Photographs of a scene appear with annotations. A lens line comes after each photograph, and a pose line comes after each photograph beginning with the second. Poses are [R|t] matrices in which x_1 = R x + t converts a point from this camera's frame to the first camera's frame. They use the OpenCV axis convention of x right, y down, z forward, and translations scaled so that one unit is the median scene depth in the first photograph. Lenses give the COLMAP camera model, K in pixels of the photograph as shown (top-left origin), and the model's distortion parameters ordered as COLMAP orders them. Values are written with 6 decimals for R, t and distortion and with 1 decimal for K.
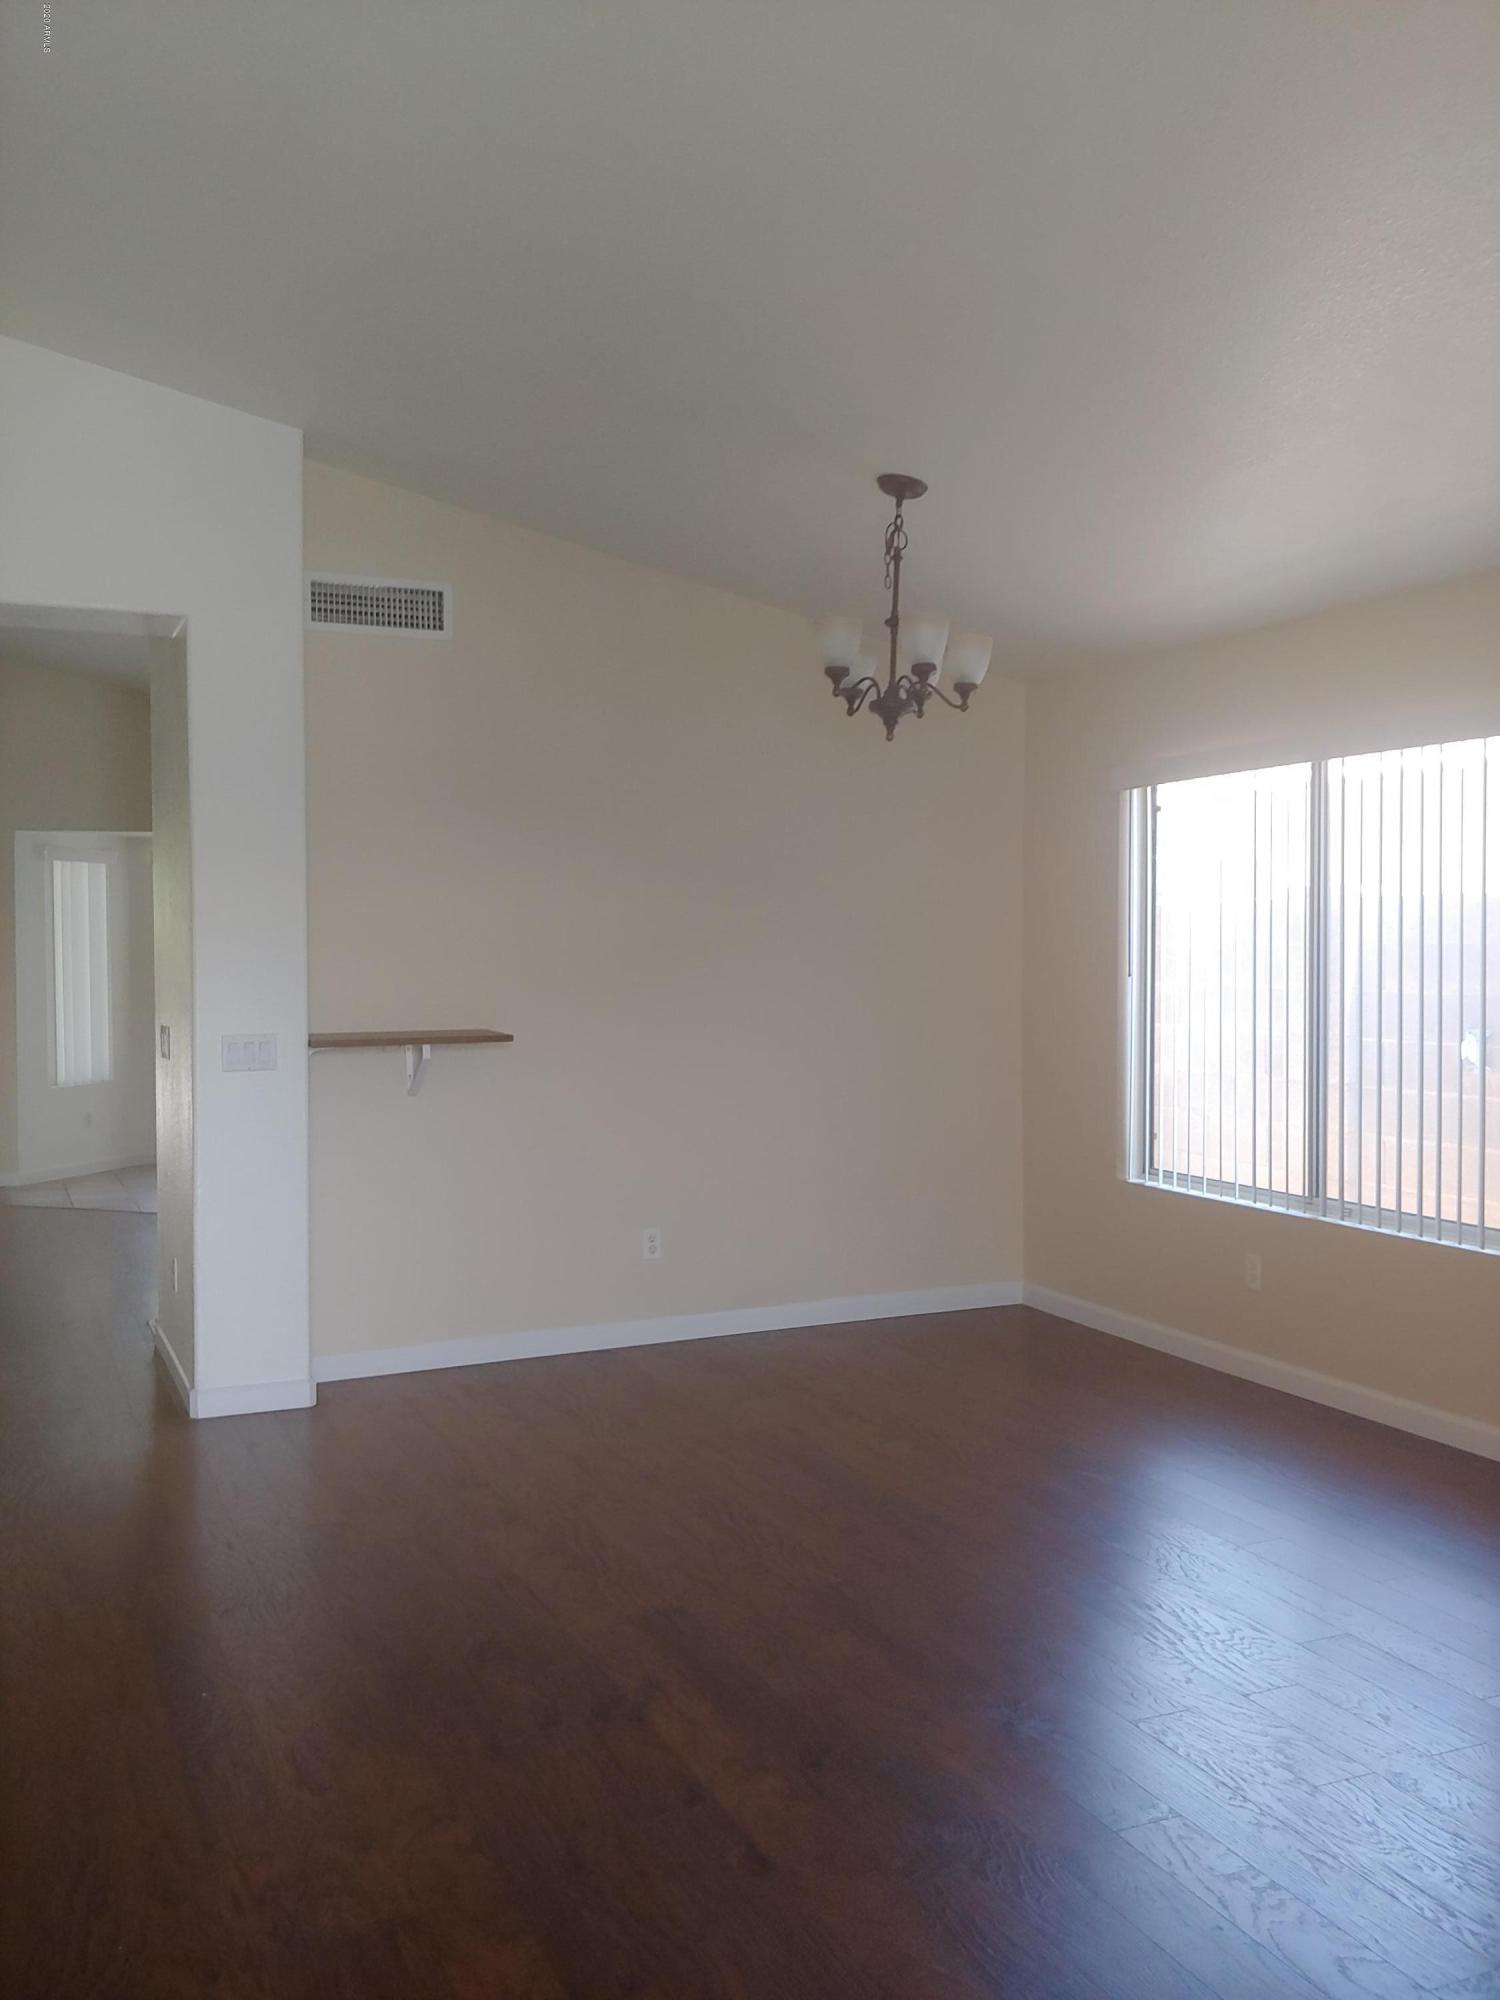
lens RADIAL K [[1737.5, 0, 823.2], [0, 1737.5, 1002.4], [0, 0, 1]] dist [0.236952, -0.760378]
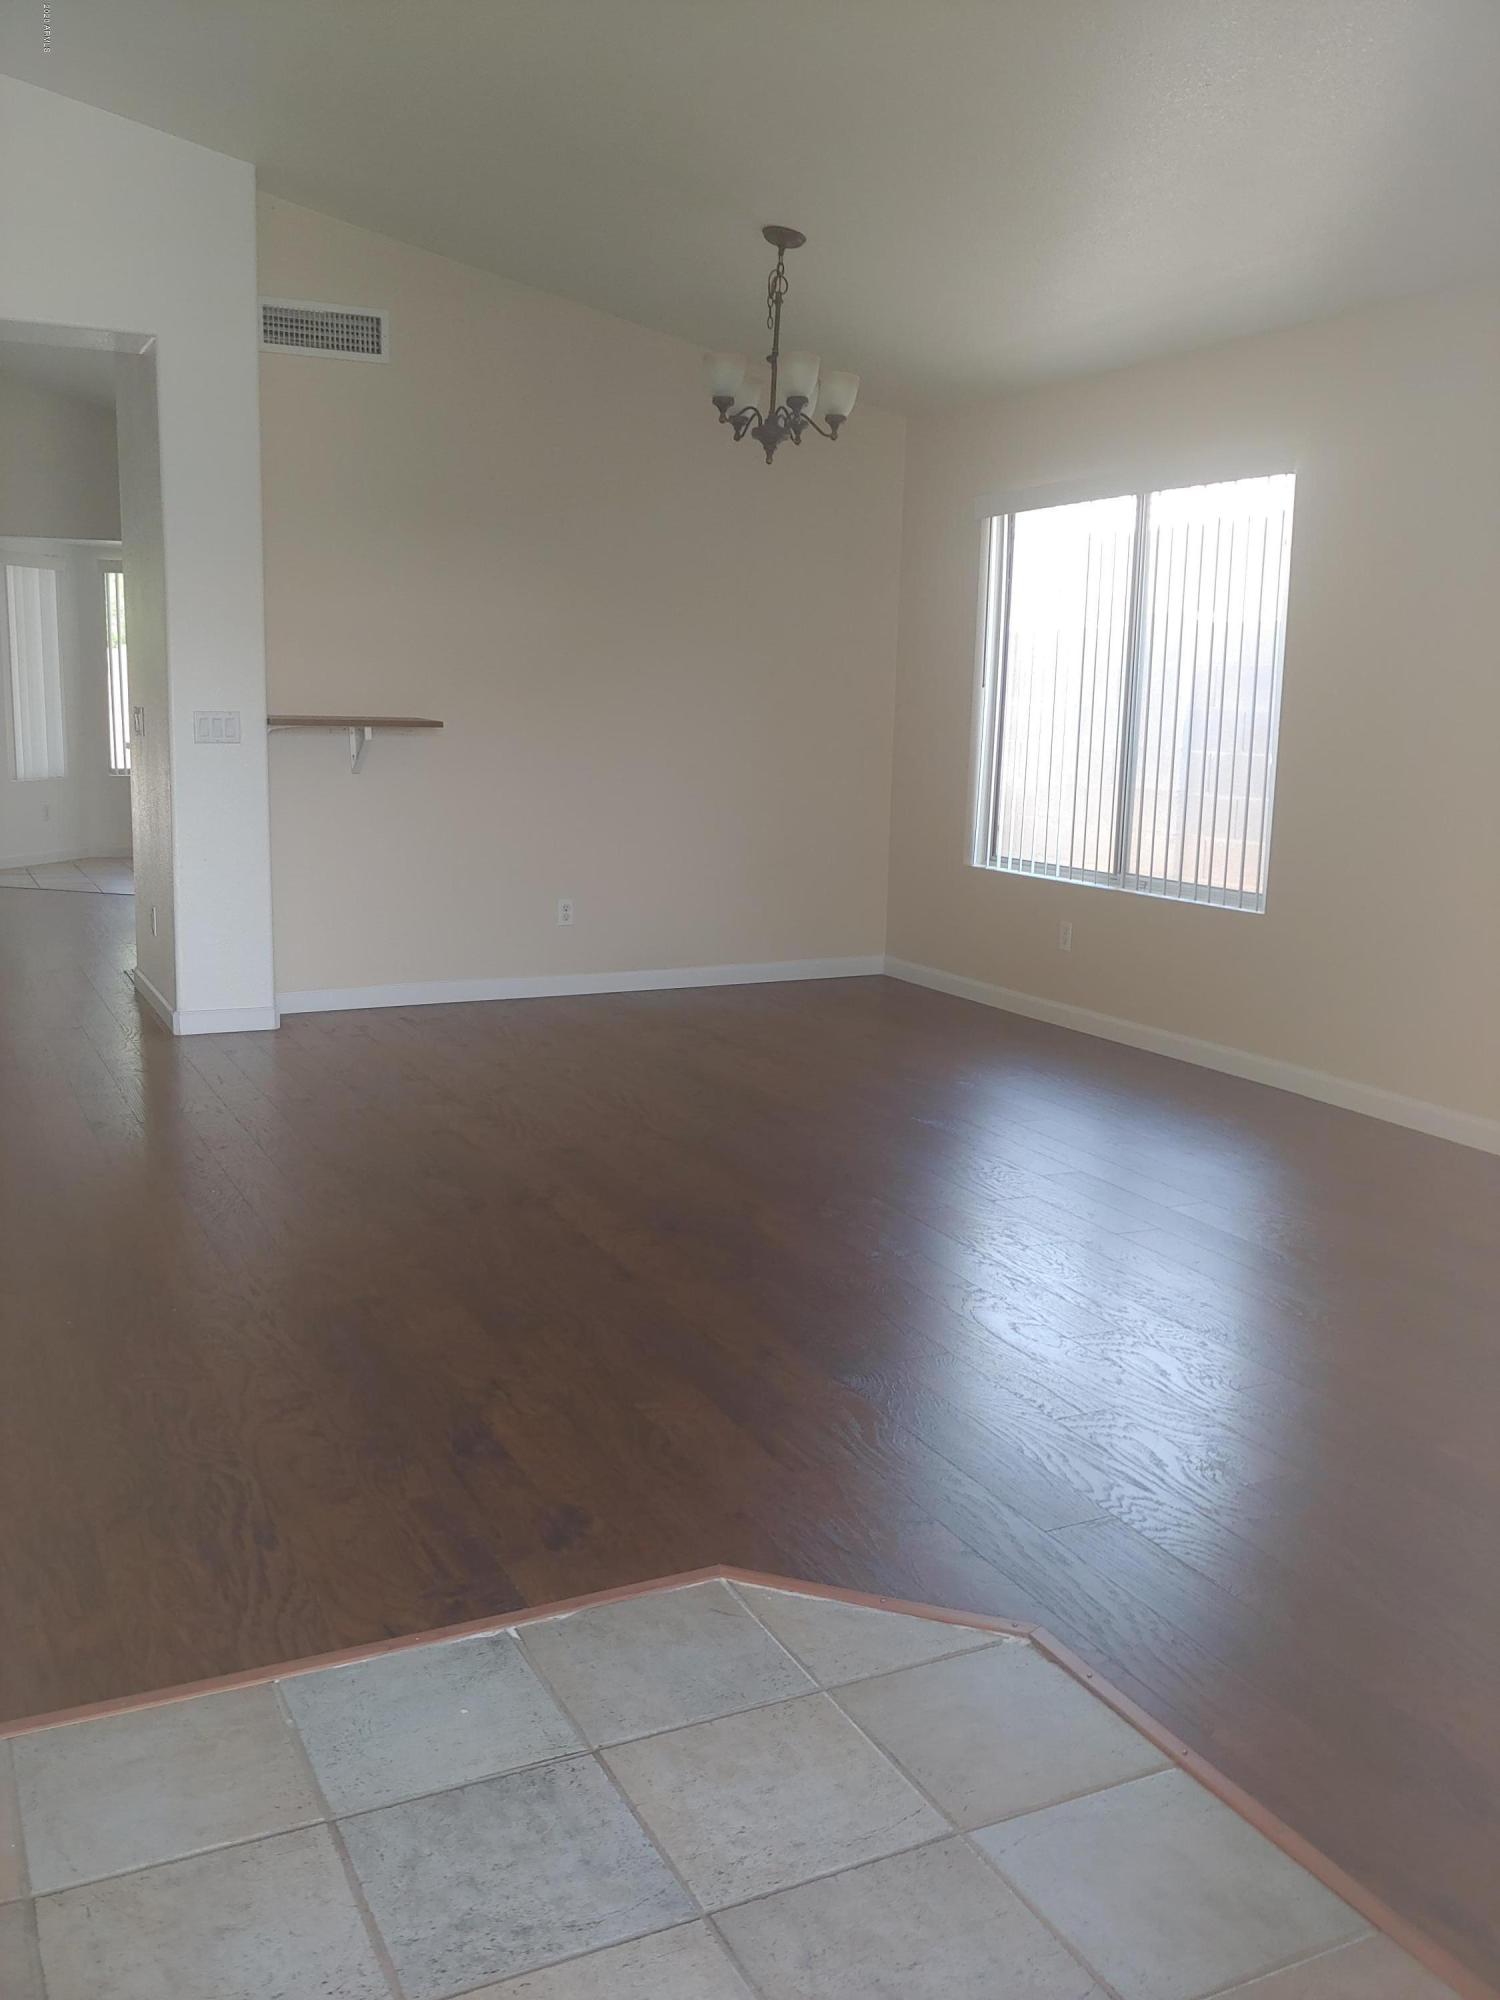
lens RADIAL K [[1746.1, 0, 758.7], [0, 1746.1, 993.5], [0, 0, 1]] dist [0.110316, -0.255534]
pose [[0.999646, 0.024859, 0.009527, 0.025919], [-0.025936, 0.990106, 0.137904, 0.032733], [-0.006005, -0.138102, 0.990400, -0.181142]]
